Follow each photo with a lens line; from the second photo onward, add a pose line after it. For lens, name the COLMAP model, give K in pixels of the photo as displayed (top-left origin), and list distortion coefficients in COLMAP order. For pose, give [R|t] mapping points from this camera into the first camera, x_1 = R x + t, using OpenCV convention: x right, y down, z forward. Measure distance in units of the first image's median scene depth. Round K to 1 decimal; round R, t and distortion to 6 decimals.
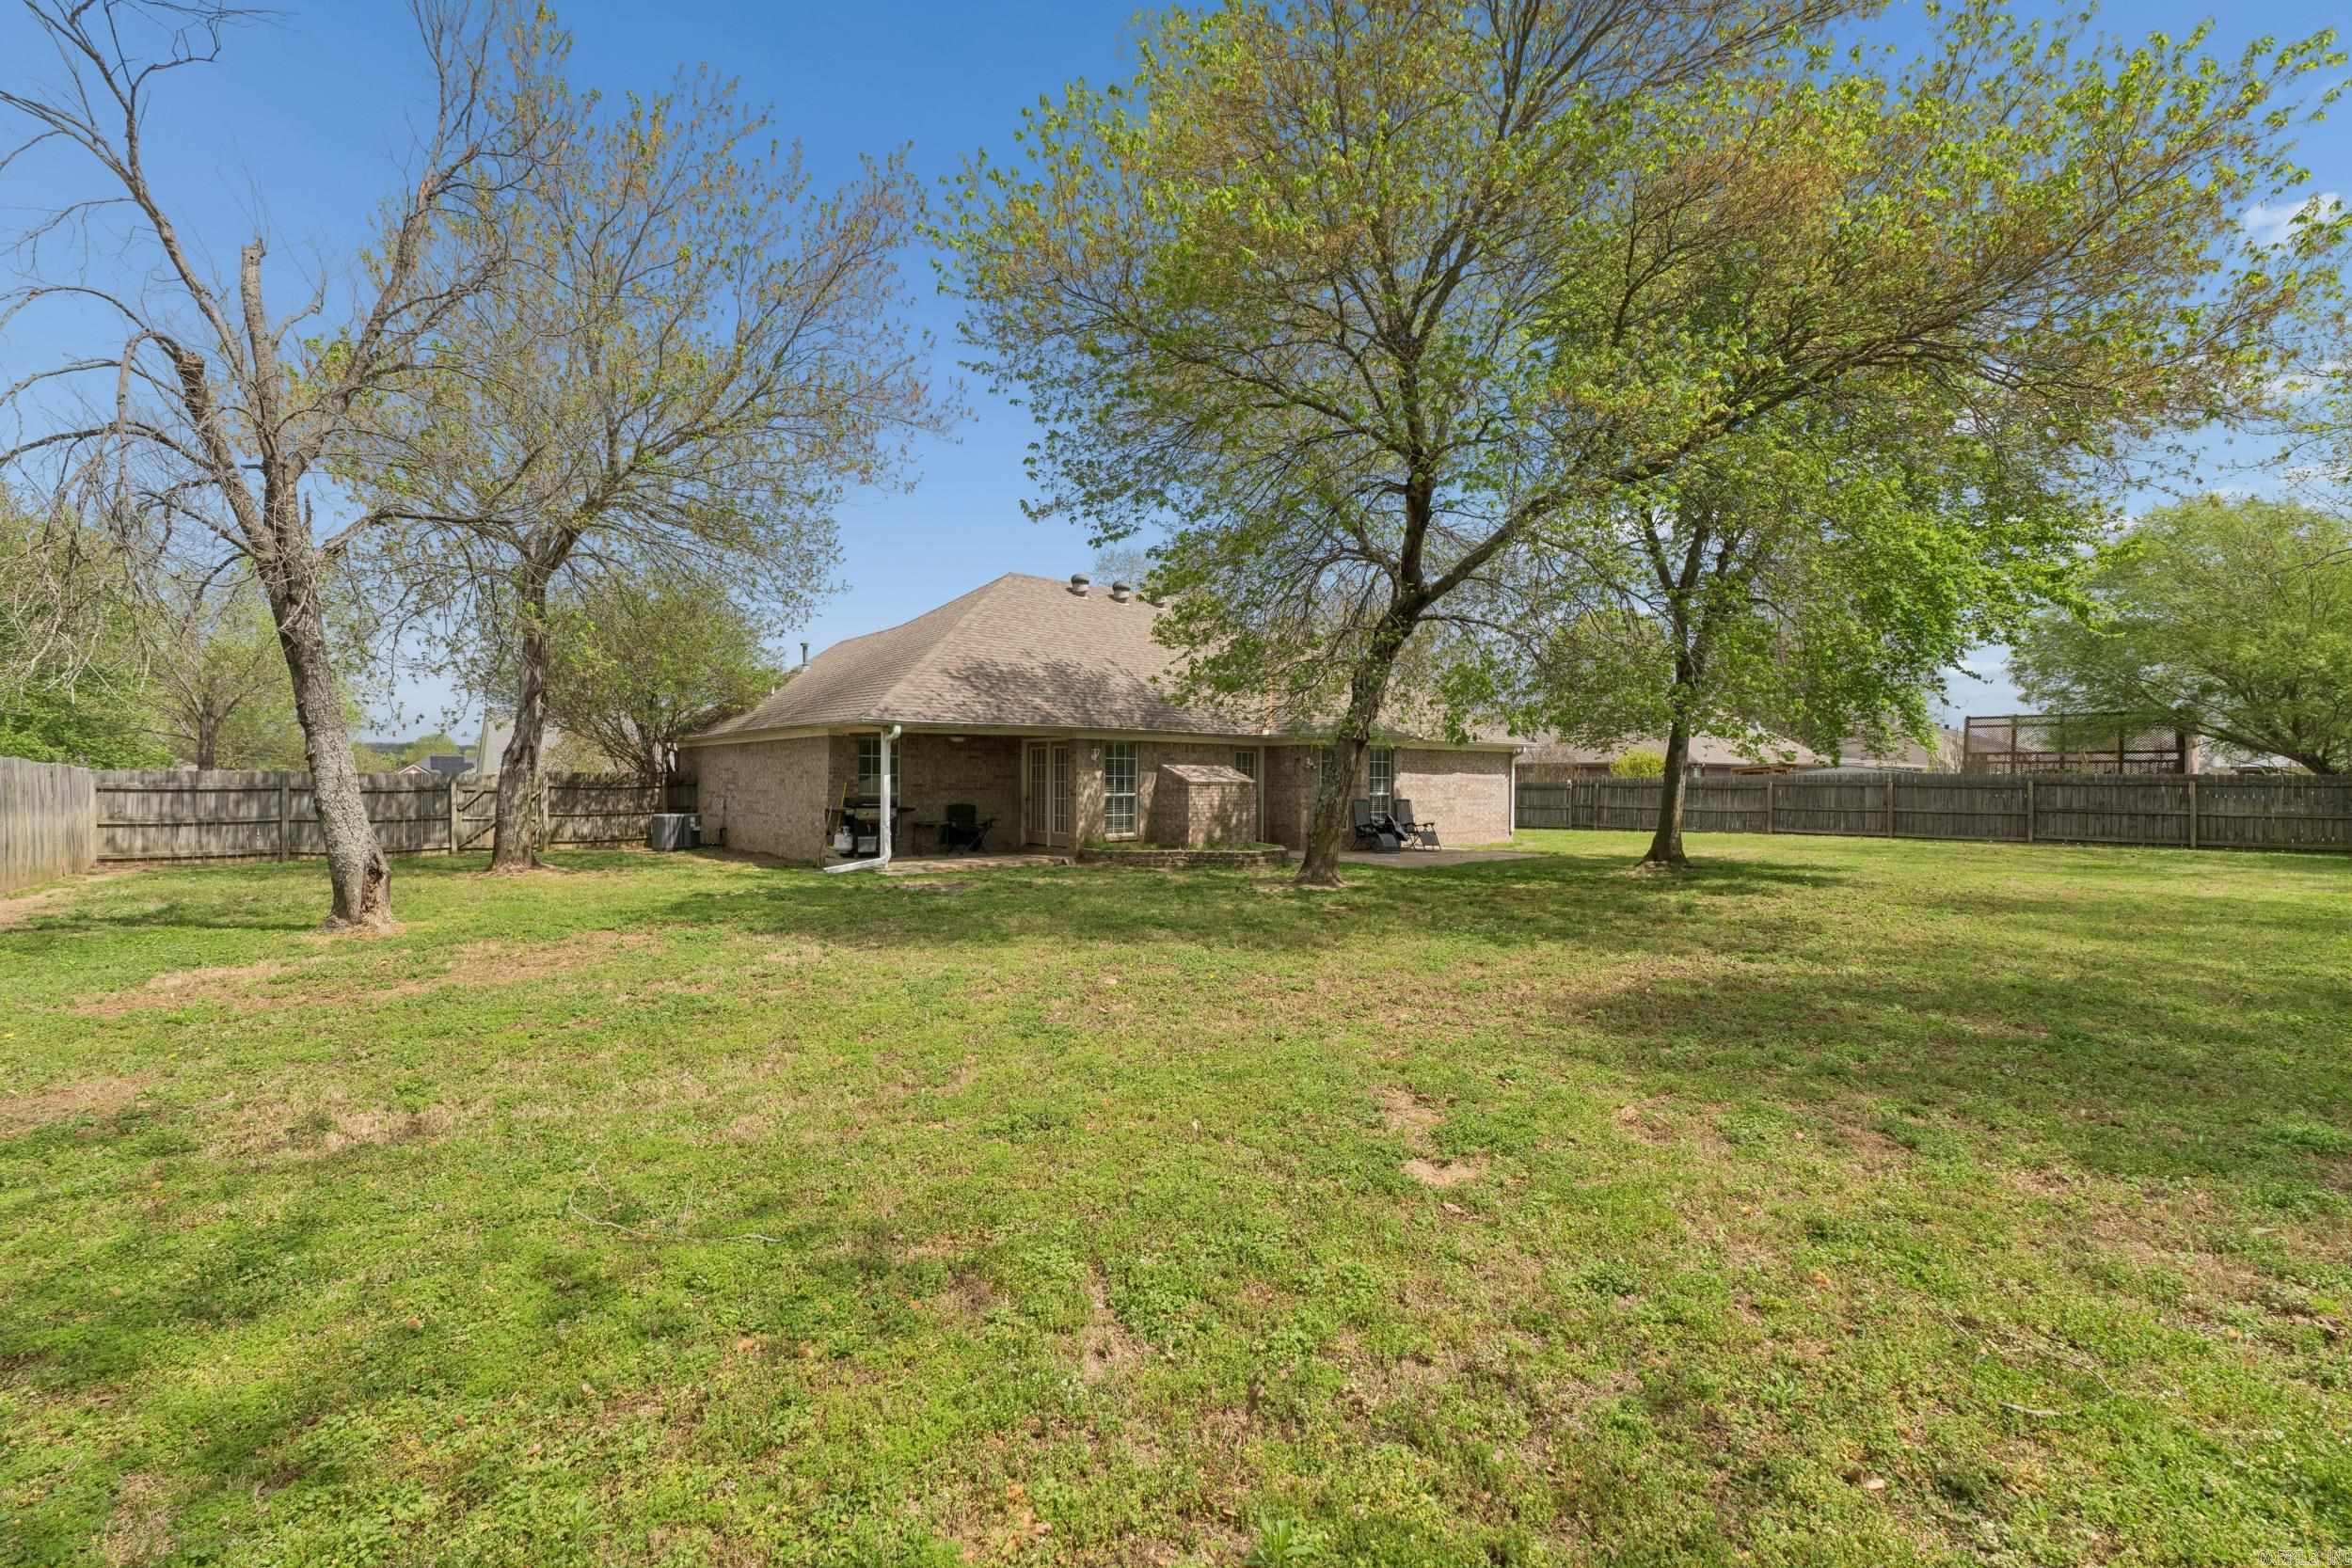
lens RADIAL K [[991.8, 0, 1184.5], [0, 991.8, 783.9], [0, 0, 1]] dist [0.001096, -0.000257]
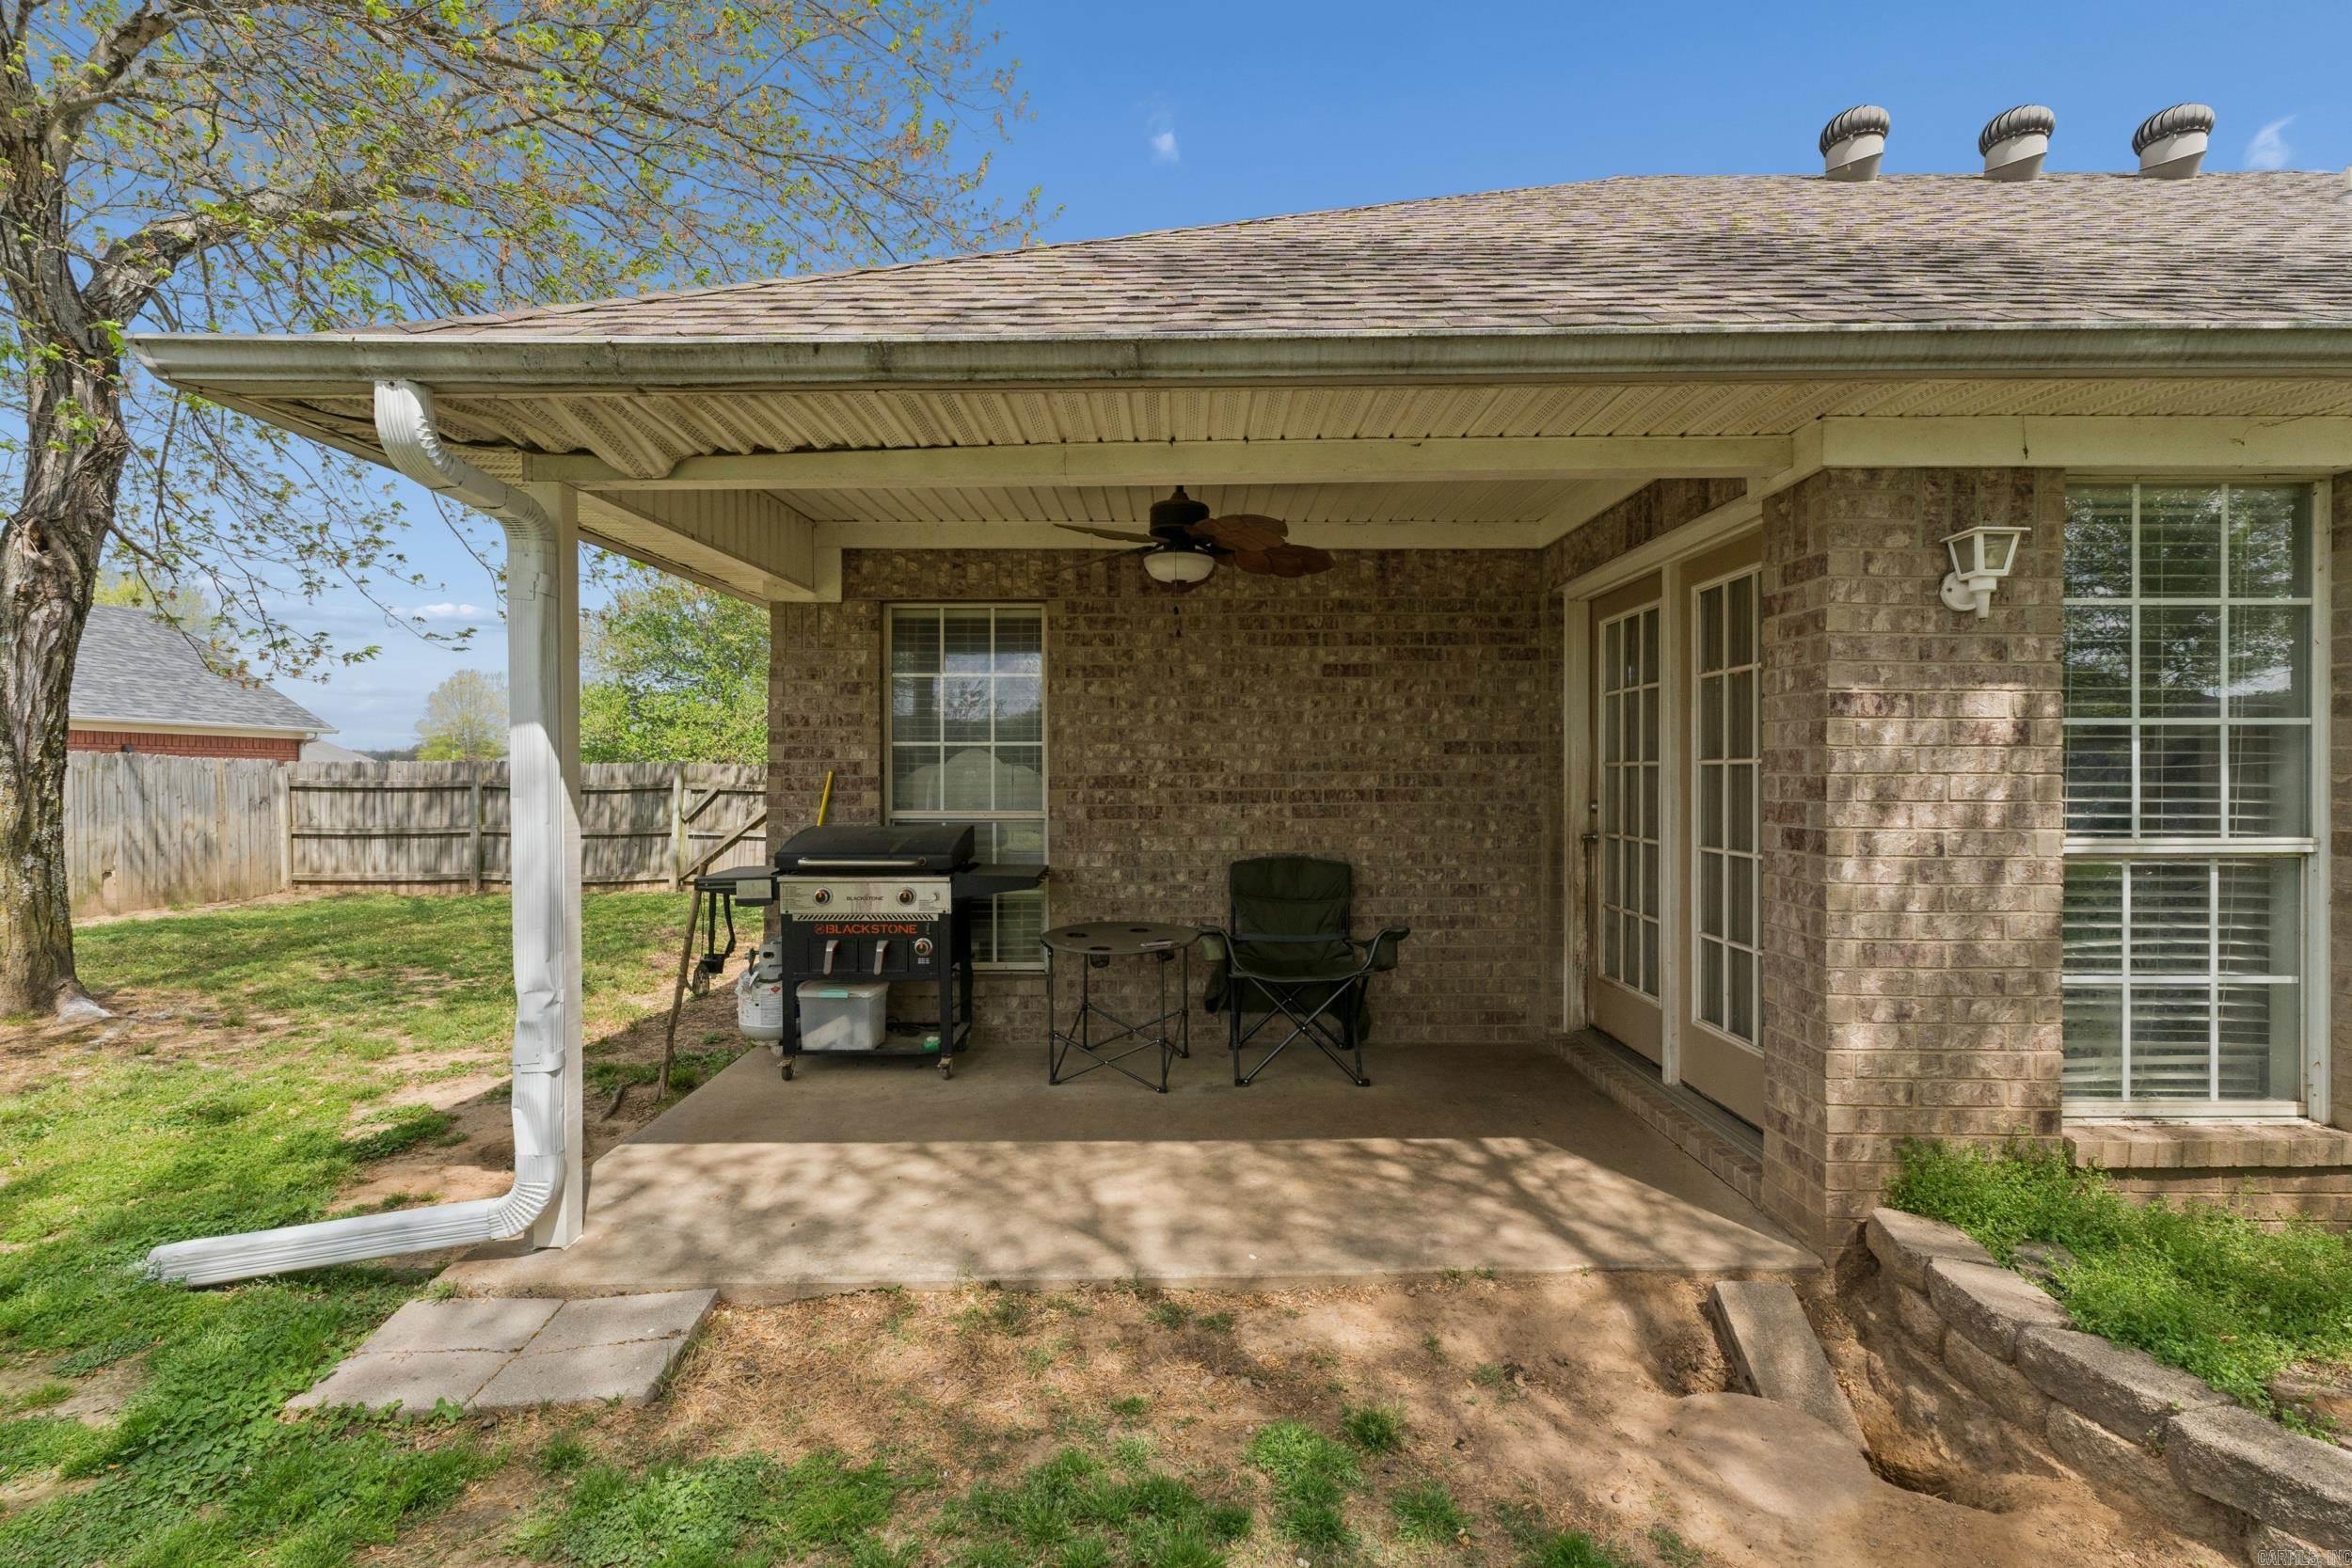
lens RADIAL K [[991.8, 0, 1190.4], [0, 991.8, 782.5], [0, 0, 1]] dist [0.001096, -0.000257]
pose [[0.766602, 0.000248, -0.642122, -0.083354], [0.002716, 0.999990, 0.003629, 0.000289], [0.642117, -0.004526, 0.766594, 0.798954]]
